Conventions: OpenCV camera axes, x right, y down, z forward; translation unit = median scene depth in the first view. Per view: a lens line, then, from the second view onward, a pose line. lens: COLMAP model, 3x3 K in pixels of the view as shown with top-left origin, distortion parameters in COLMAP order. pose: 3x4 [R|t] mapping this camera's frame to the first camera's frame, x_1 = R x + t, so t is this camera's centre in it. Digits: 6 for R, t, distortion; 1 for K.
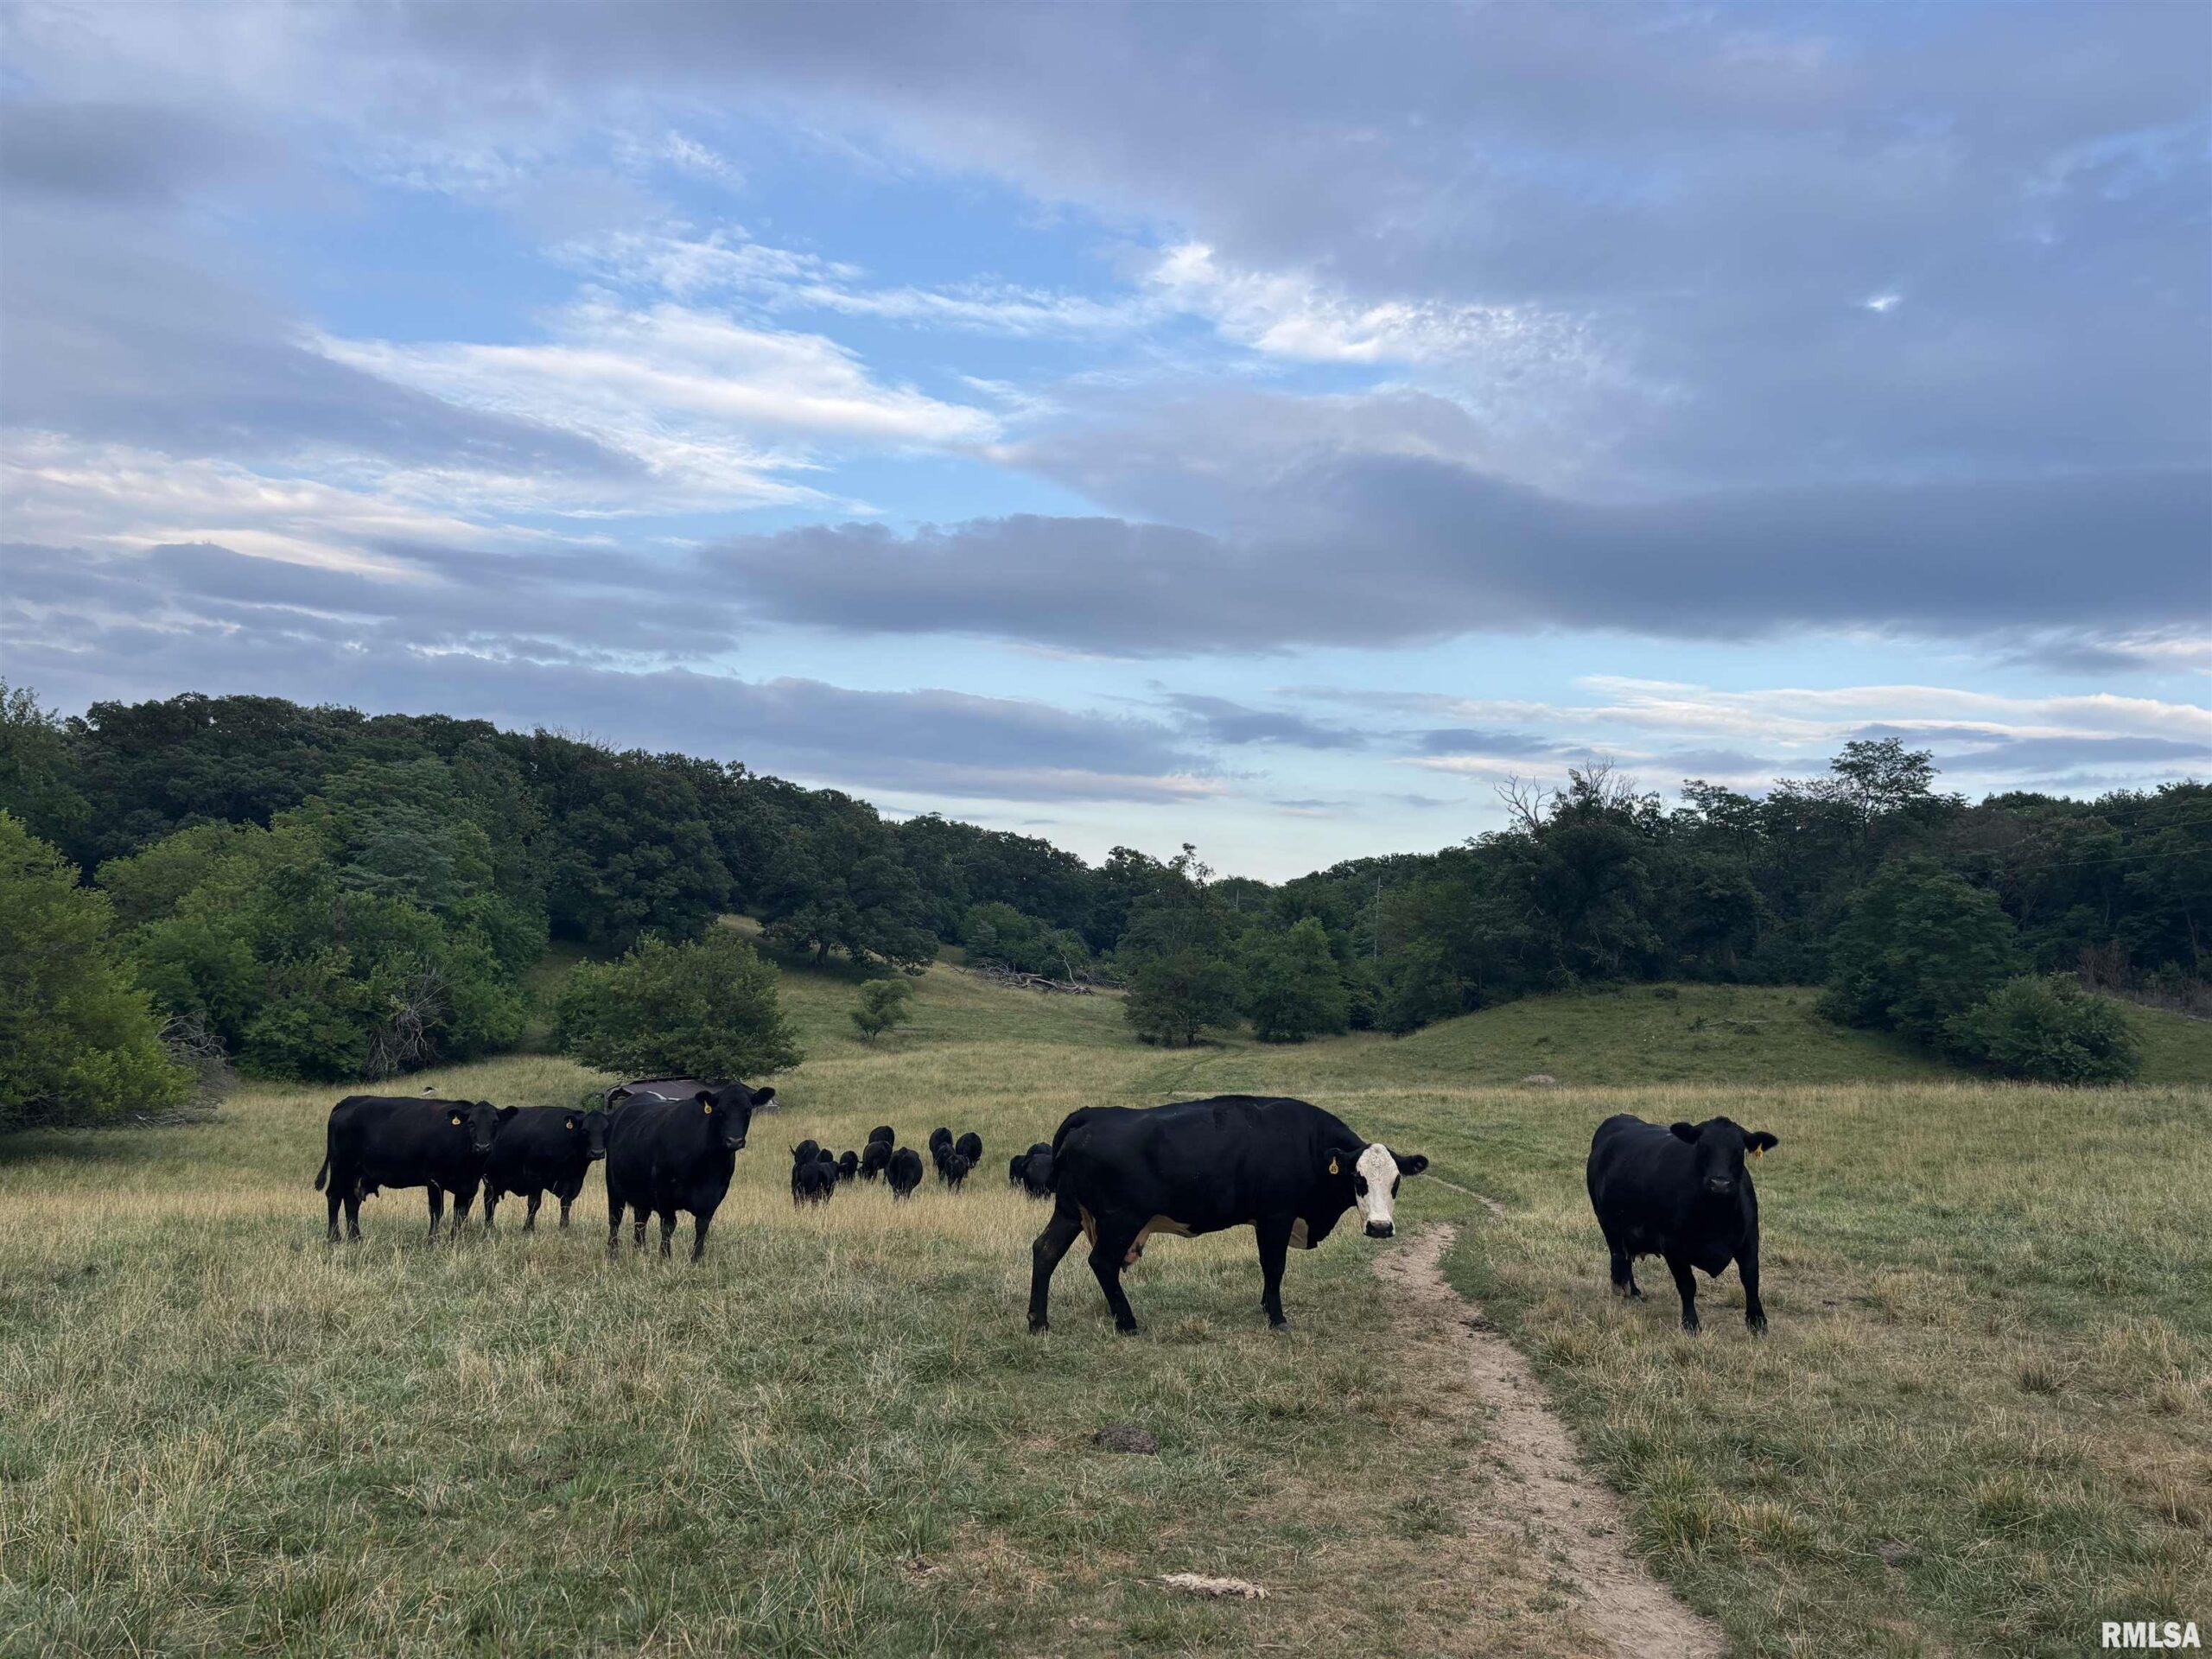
lens RADIAL K [[1637.6, 0, 1084.5], [0, 1637.6, 832.1], [0, 0, 1]] dist [0.065046, -0.101661]
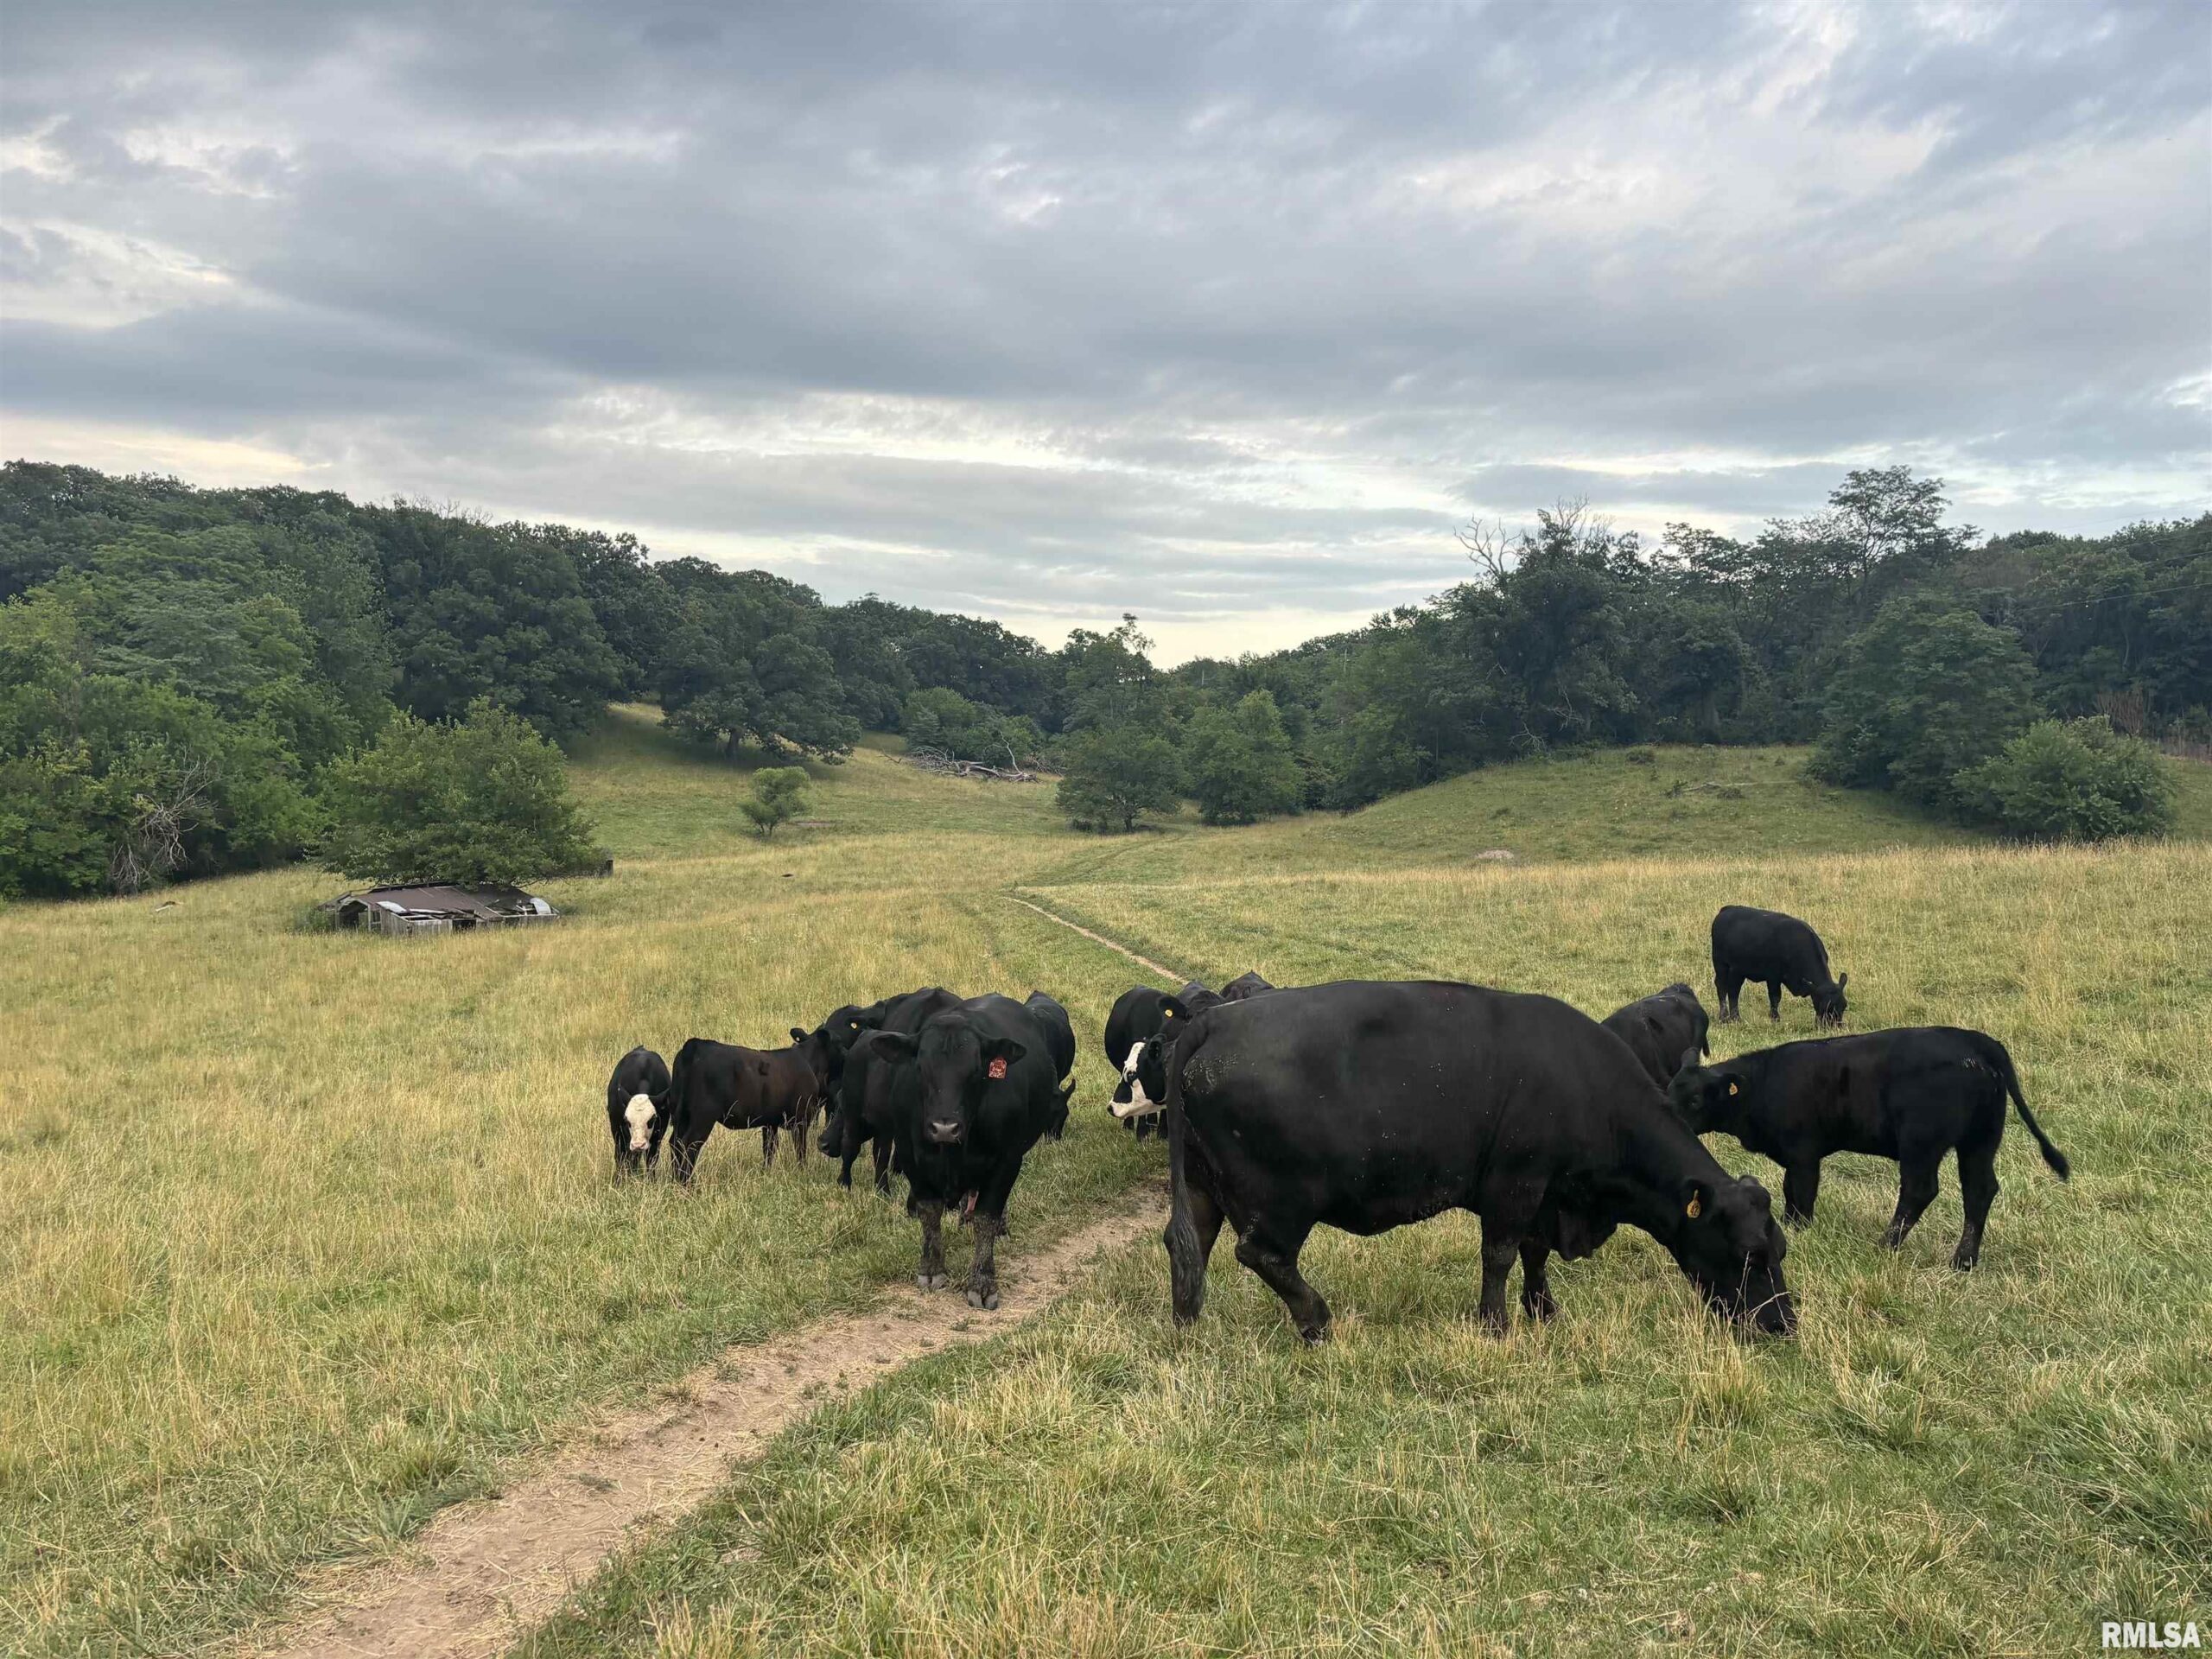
lens RADIAL K [[1618.5, 0, 1106.0], [0, 1618.5, 829.5], [0, 0, 1]] dist [0.110948, -0.190744]
pose [[0.999416, -0.028107, 0.019430, 0.044043], [0.025457, 0.991796, 0.125269, 0.018607], [-0.022791, -0.124701, 0.991933, 0.121406]]
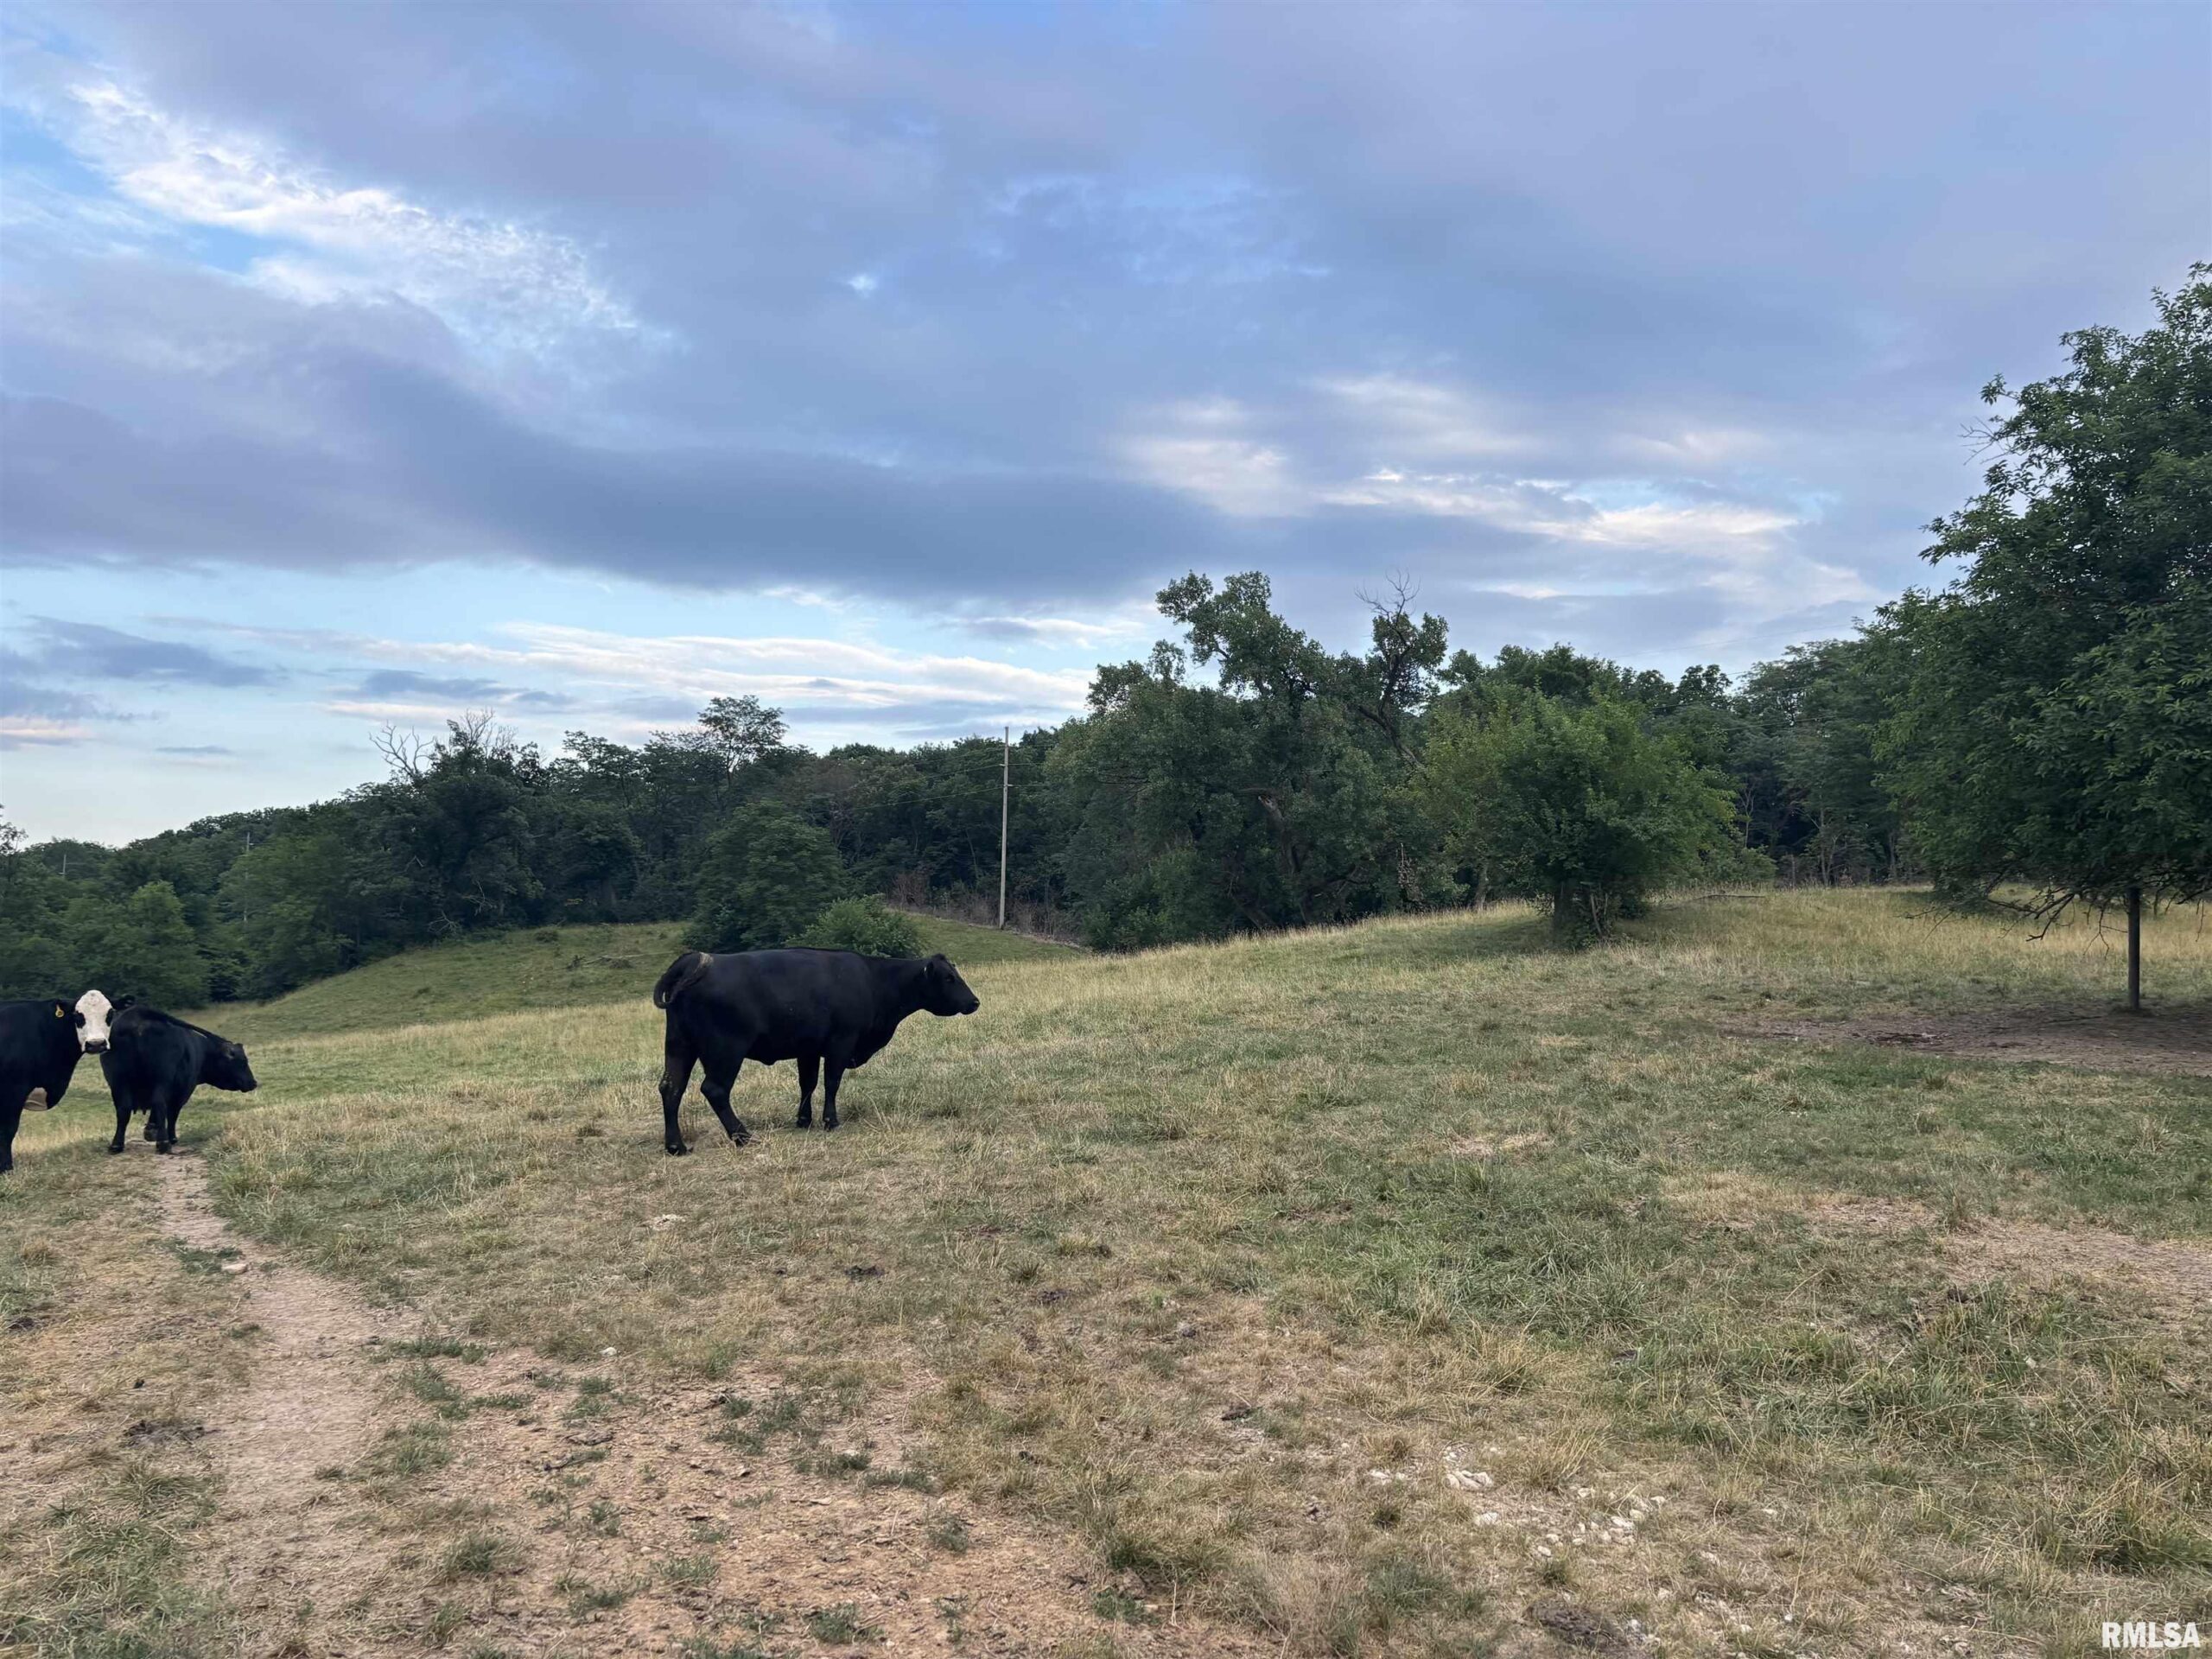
lens RADIAL K [[1645.5, 0, 1168.9], [0, 1645.5, 834.1], [0, 0, 1]] dist [0.006609, -0.032432]
pose [[0.775654, -0.031348, 0.630379, 0.003083], [0.010861, 0.999281, 0.036328, -0.000399], [-0.631065, -0.021331, 0.775437, -0.056164]]
